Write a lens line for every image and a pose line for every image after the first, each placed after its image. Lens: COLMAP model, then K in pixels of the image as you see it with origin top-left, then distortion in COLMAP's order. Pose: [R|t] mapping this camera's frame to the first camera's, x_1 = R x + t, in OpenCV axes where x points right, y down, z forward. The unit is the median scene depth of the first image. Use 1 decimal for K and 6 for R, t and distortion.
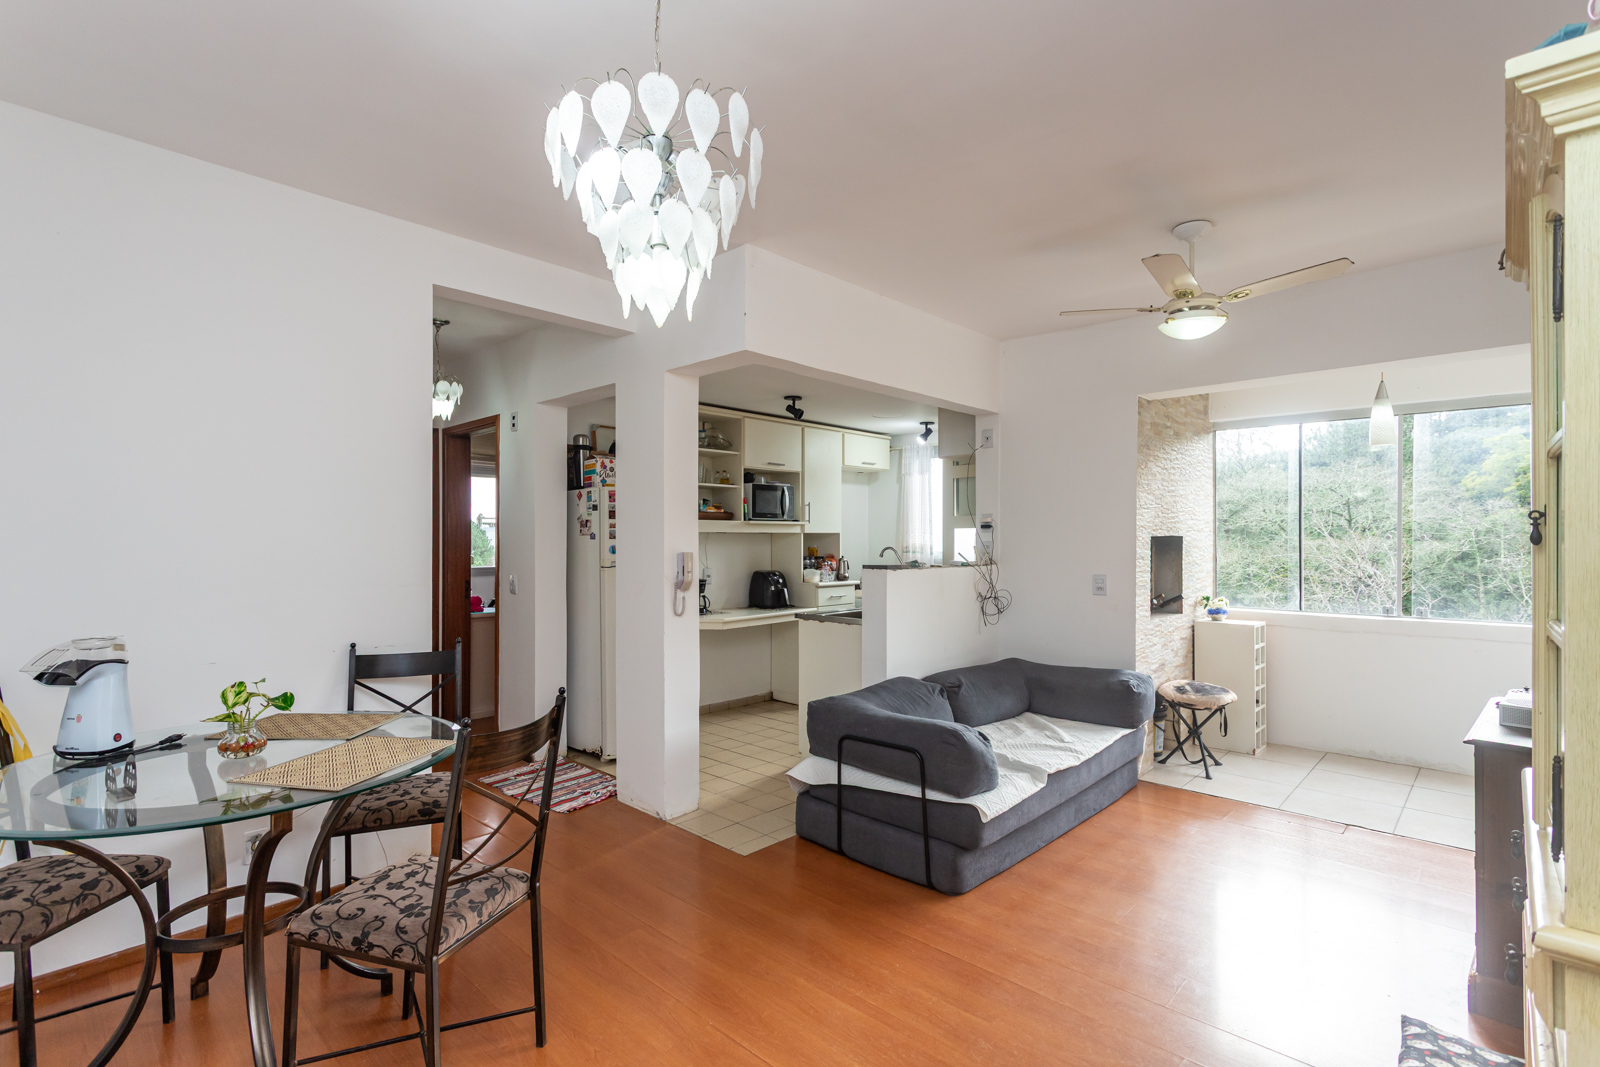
lens RADIAL K [[733.4, 0, 832.7], [0, 733.4, 543.4], [0, 0, 1]] dist [0.002963, 0.000813]
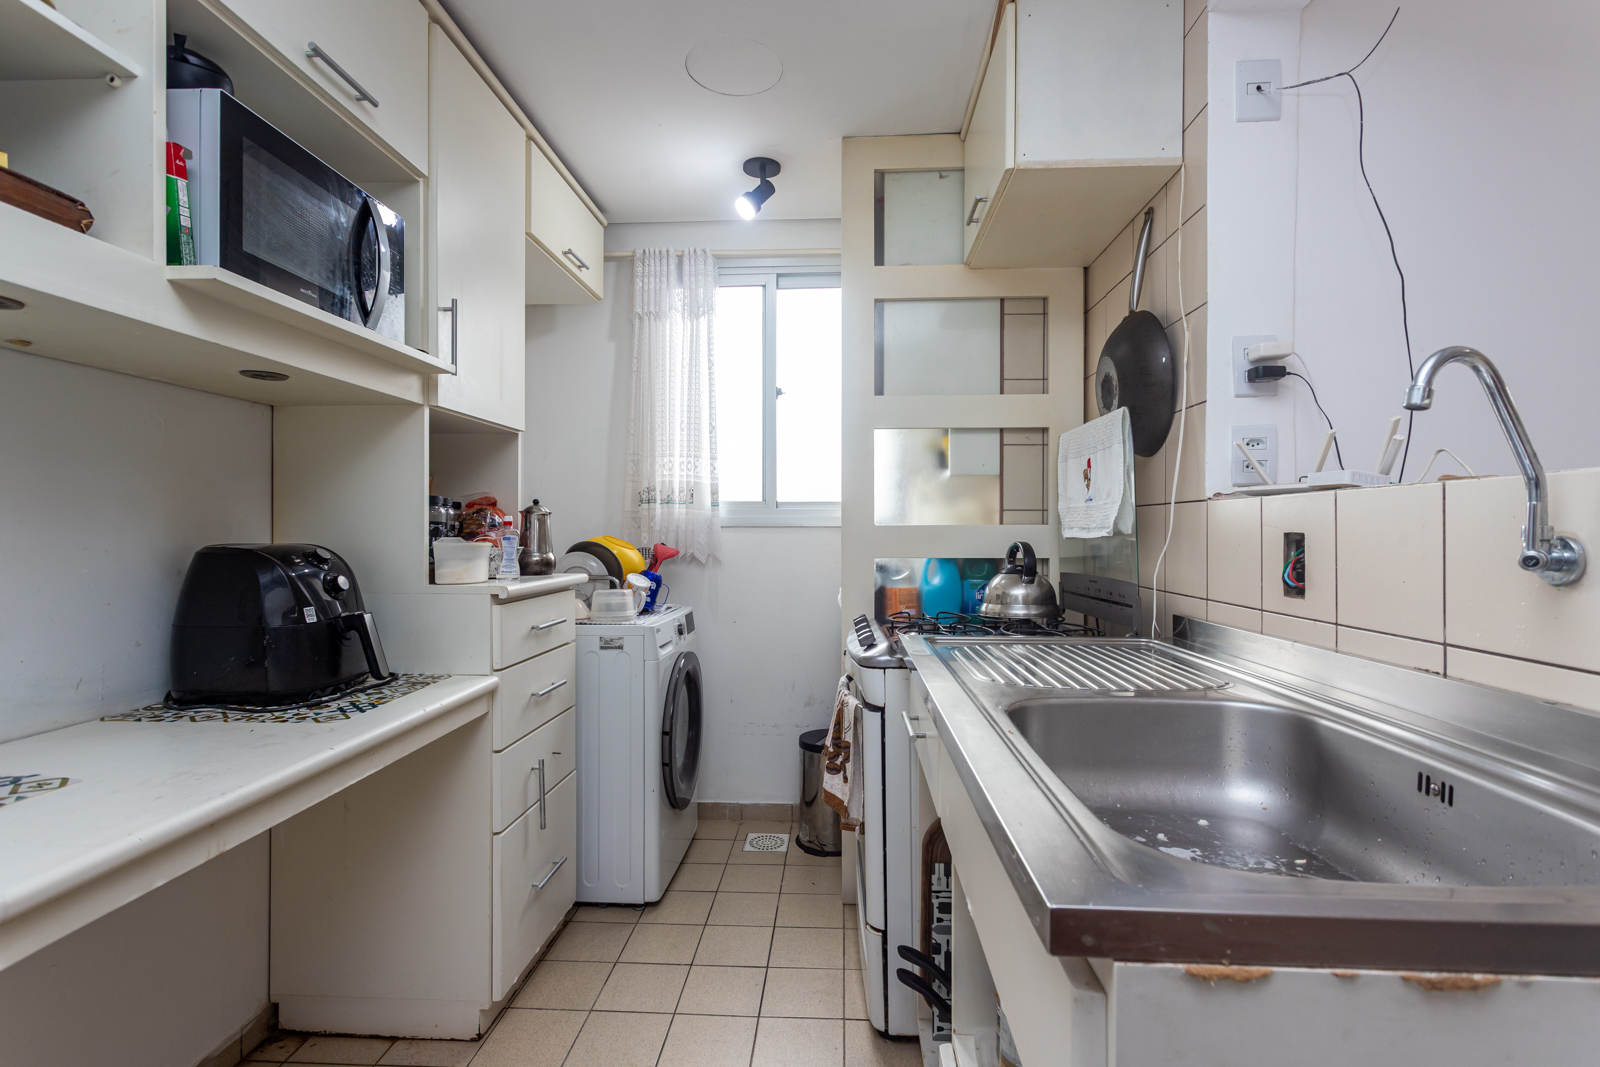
lens RADIAL K [[733.4, 0, 788.4], [0, 733.4, 526.6], [0, 0, 1]] dist [0.002963, 0.000813]
pose [[0.793142, 0.002311, 0.609033, -0.131248], [0.002914, 0.999967, -0.007589, 0.043014], [-0.609030, 0.007794, 0.793109, 0.911589]]
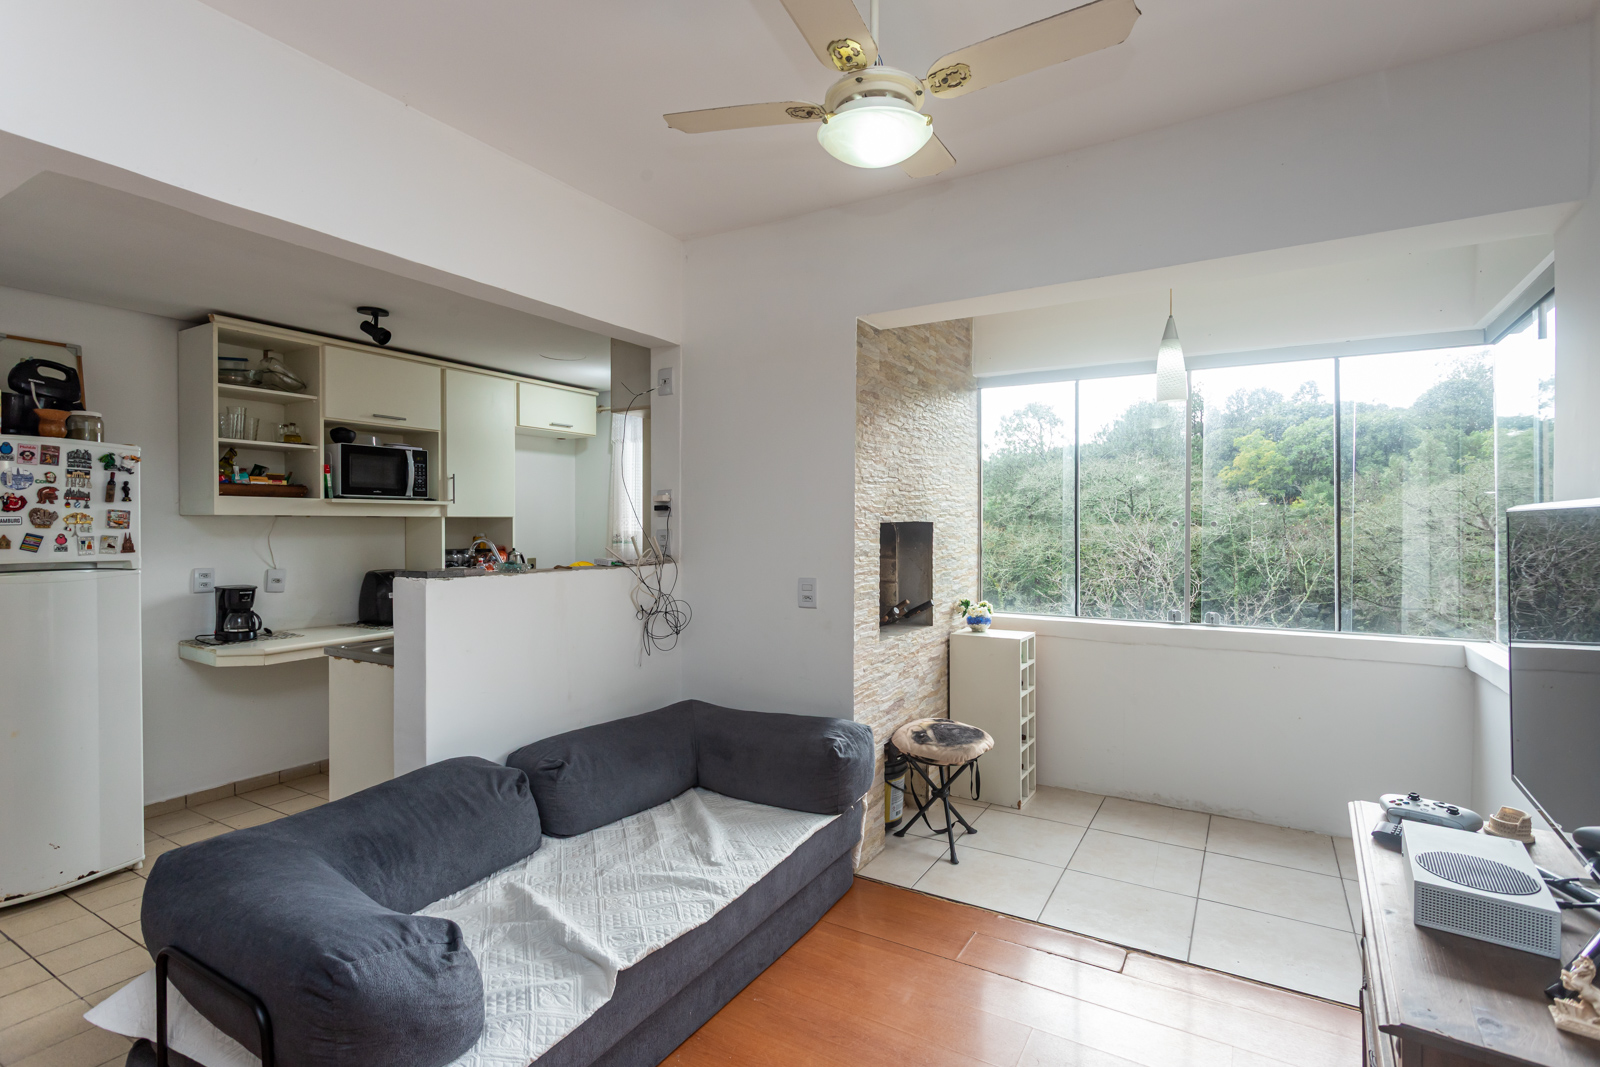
lens RADIAL K [[733.4, 0, 800.7], [0, 733.4, 533.4], [0, 0, 1]] dist [0.002963, 0.000813]
pose [[0.982128, -0.002071, 0.188205, 0.214852], [0.000809, 0.999977, 0.006782, -0.003679], [-0.188215, -0.006508, 0.982106, 0.305209]]
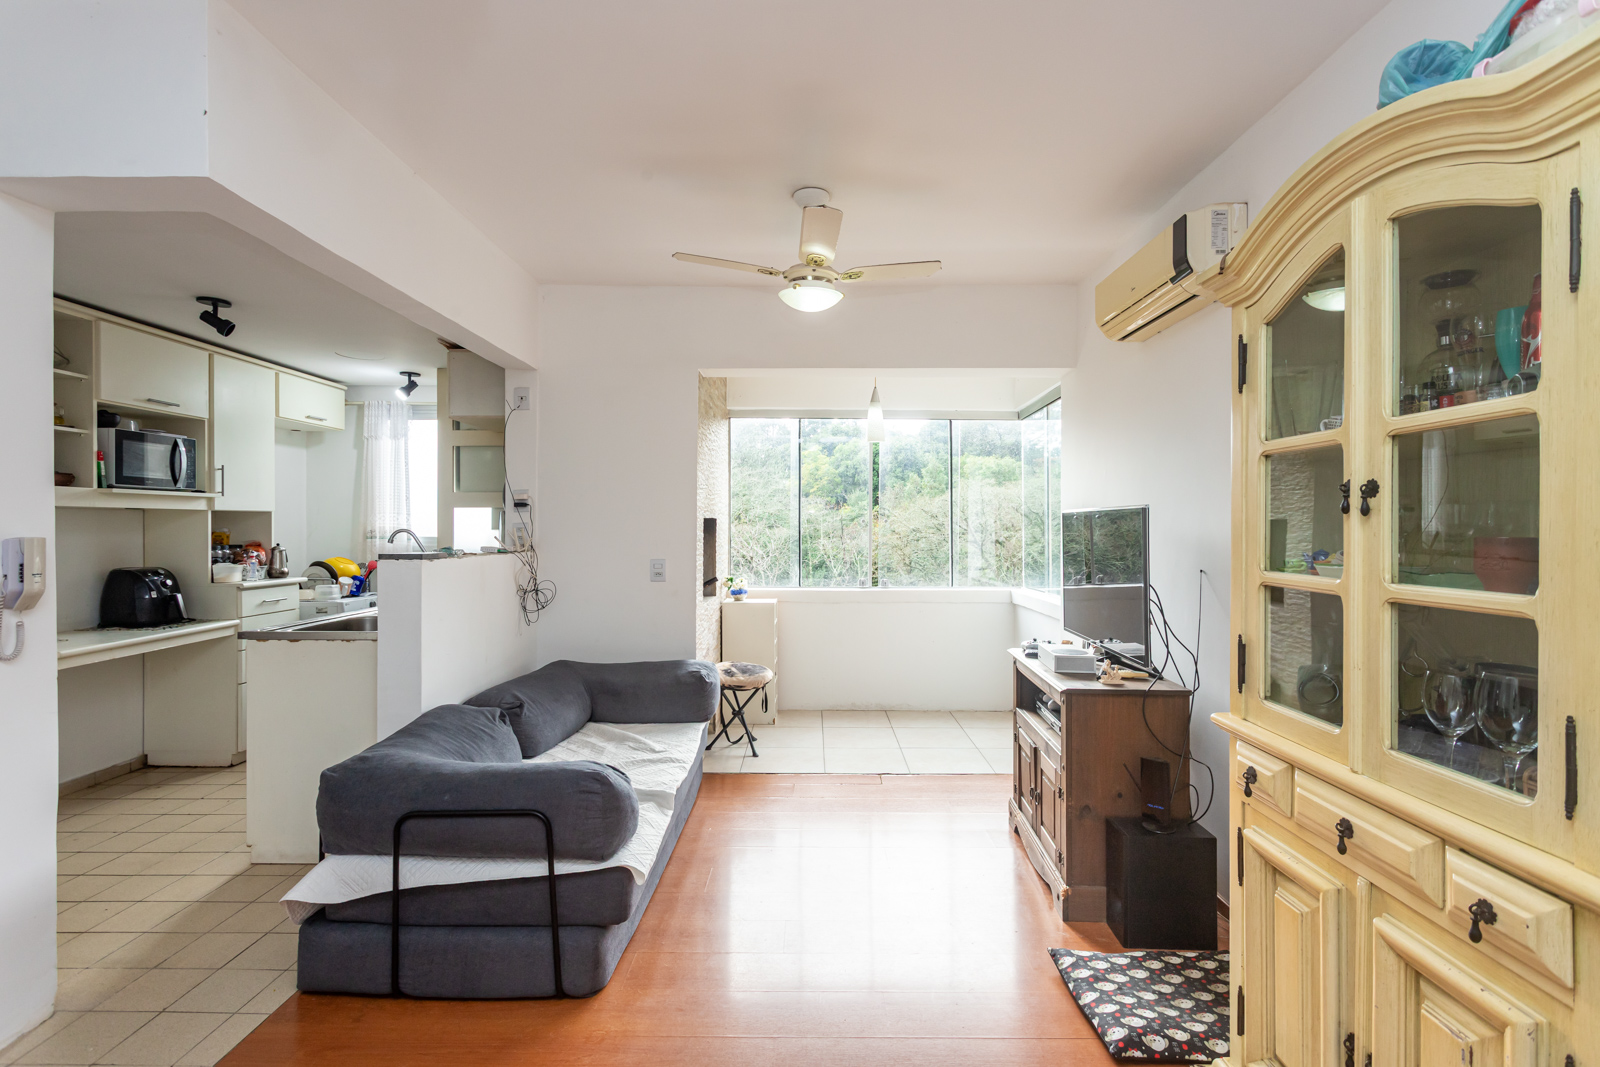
lens RADIAL K [[733.4, 0, 798.6], [0, 733.4, 528.8], [0, 0, 1]] dist [0.002963, 0.000813]
pose [[0.754212, -0.000601, 0.656630, -0.099591], [0.001665, 0.999998, -0.000998, 0.005782], [-0.656628, 0.001846, 0.754212, 0.181282]]
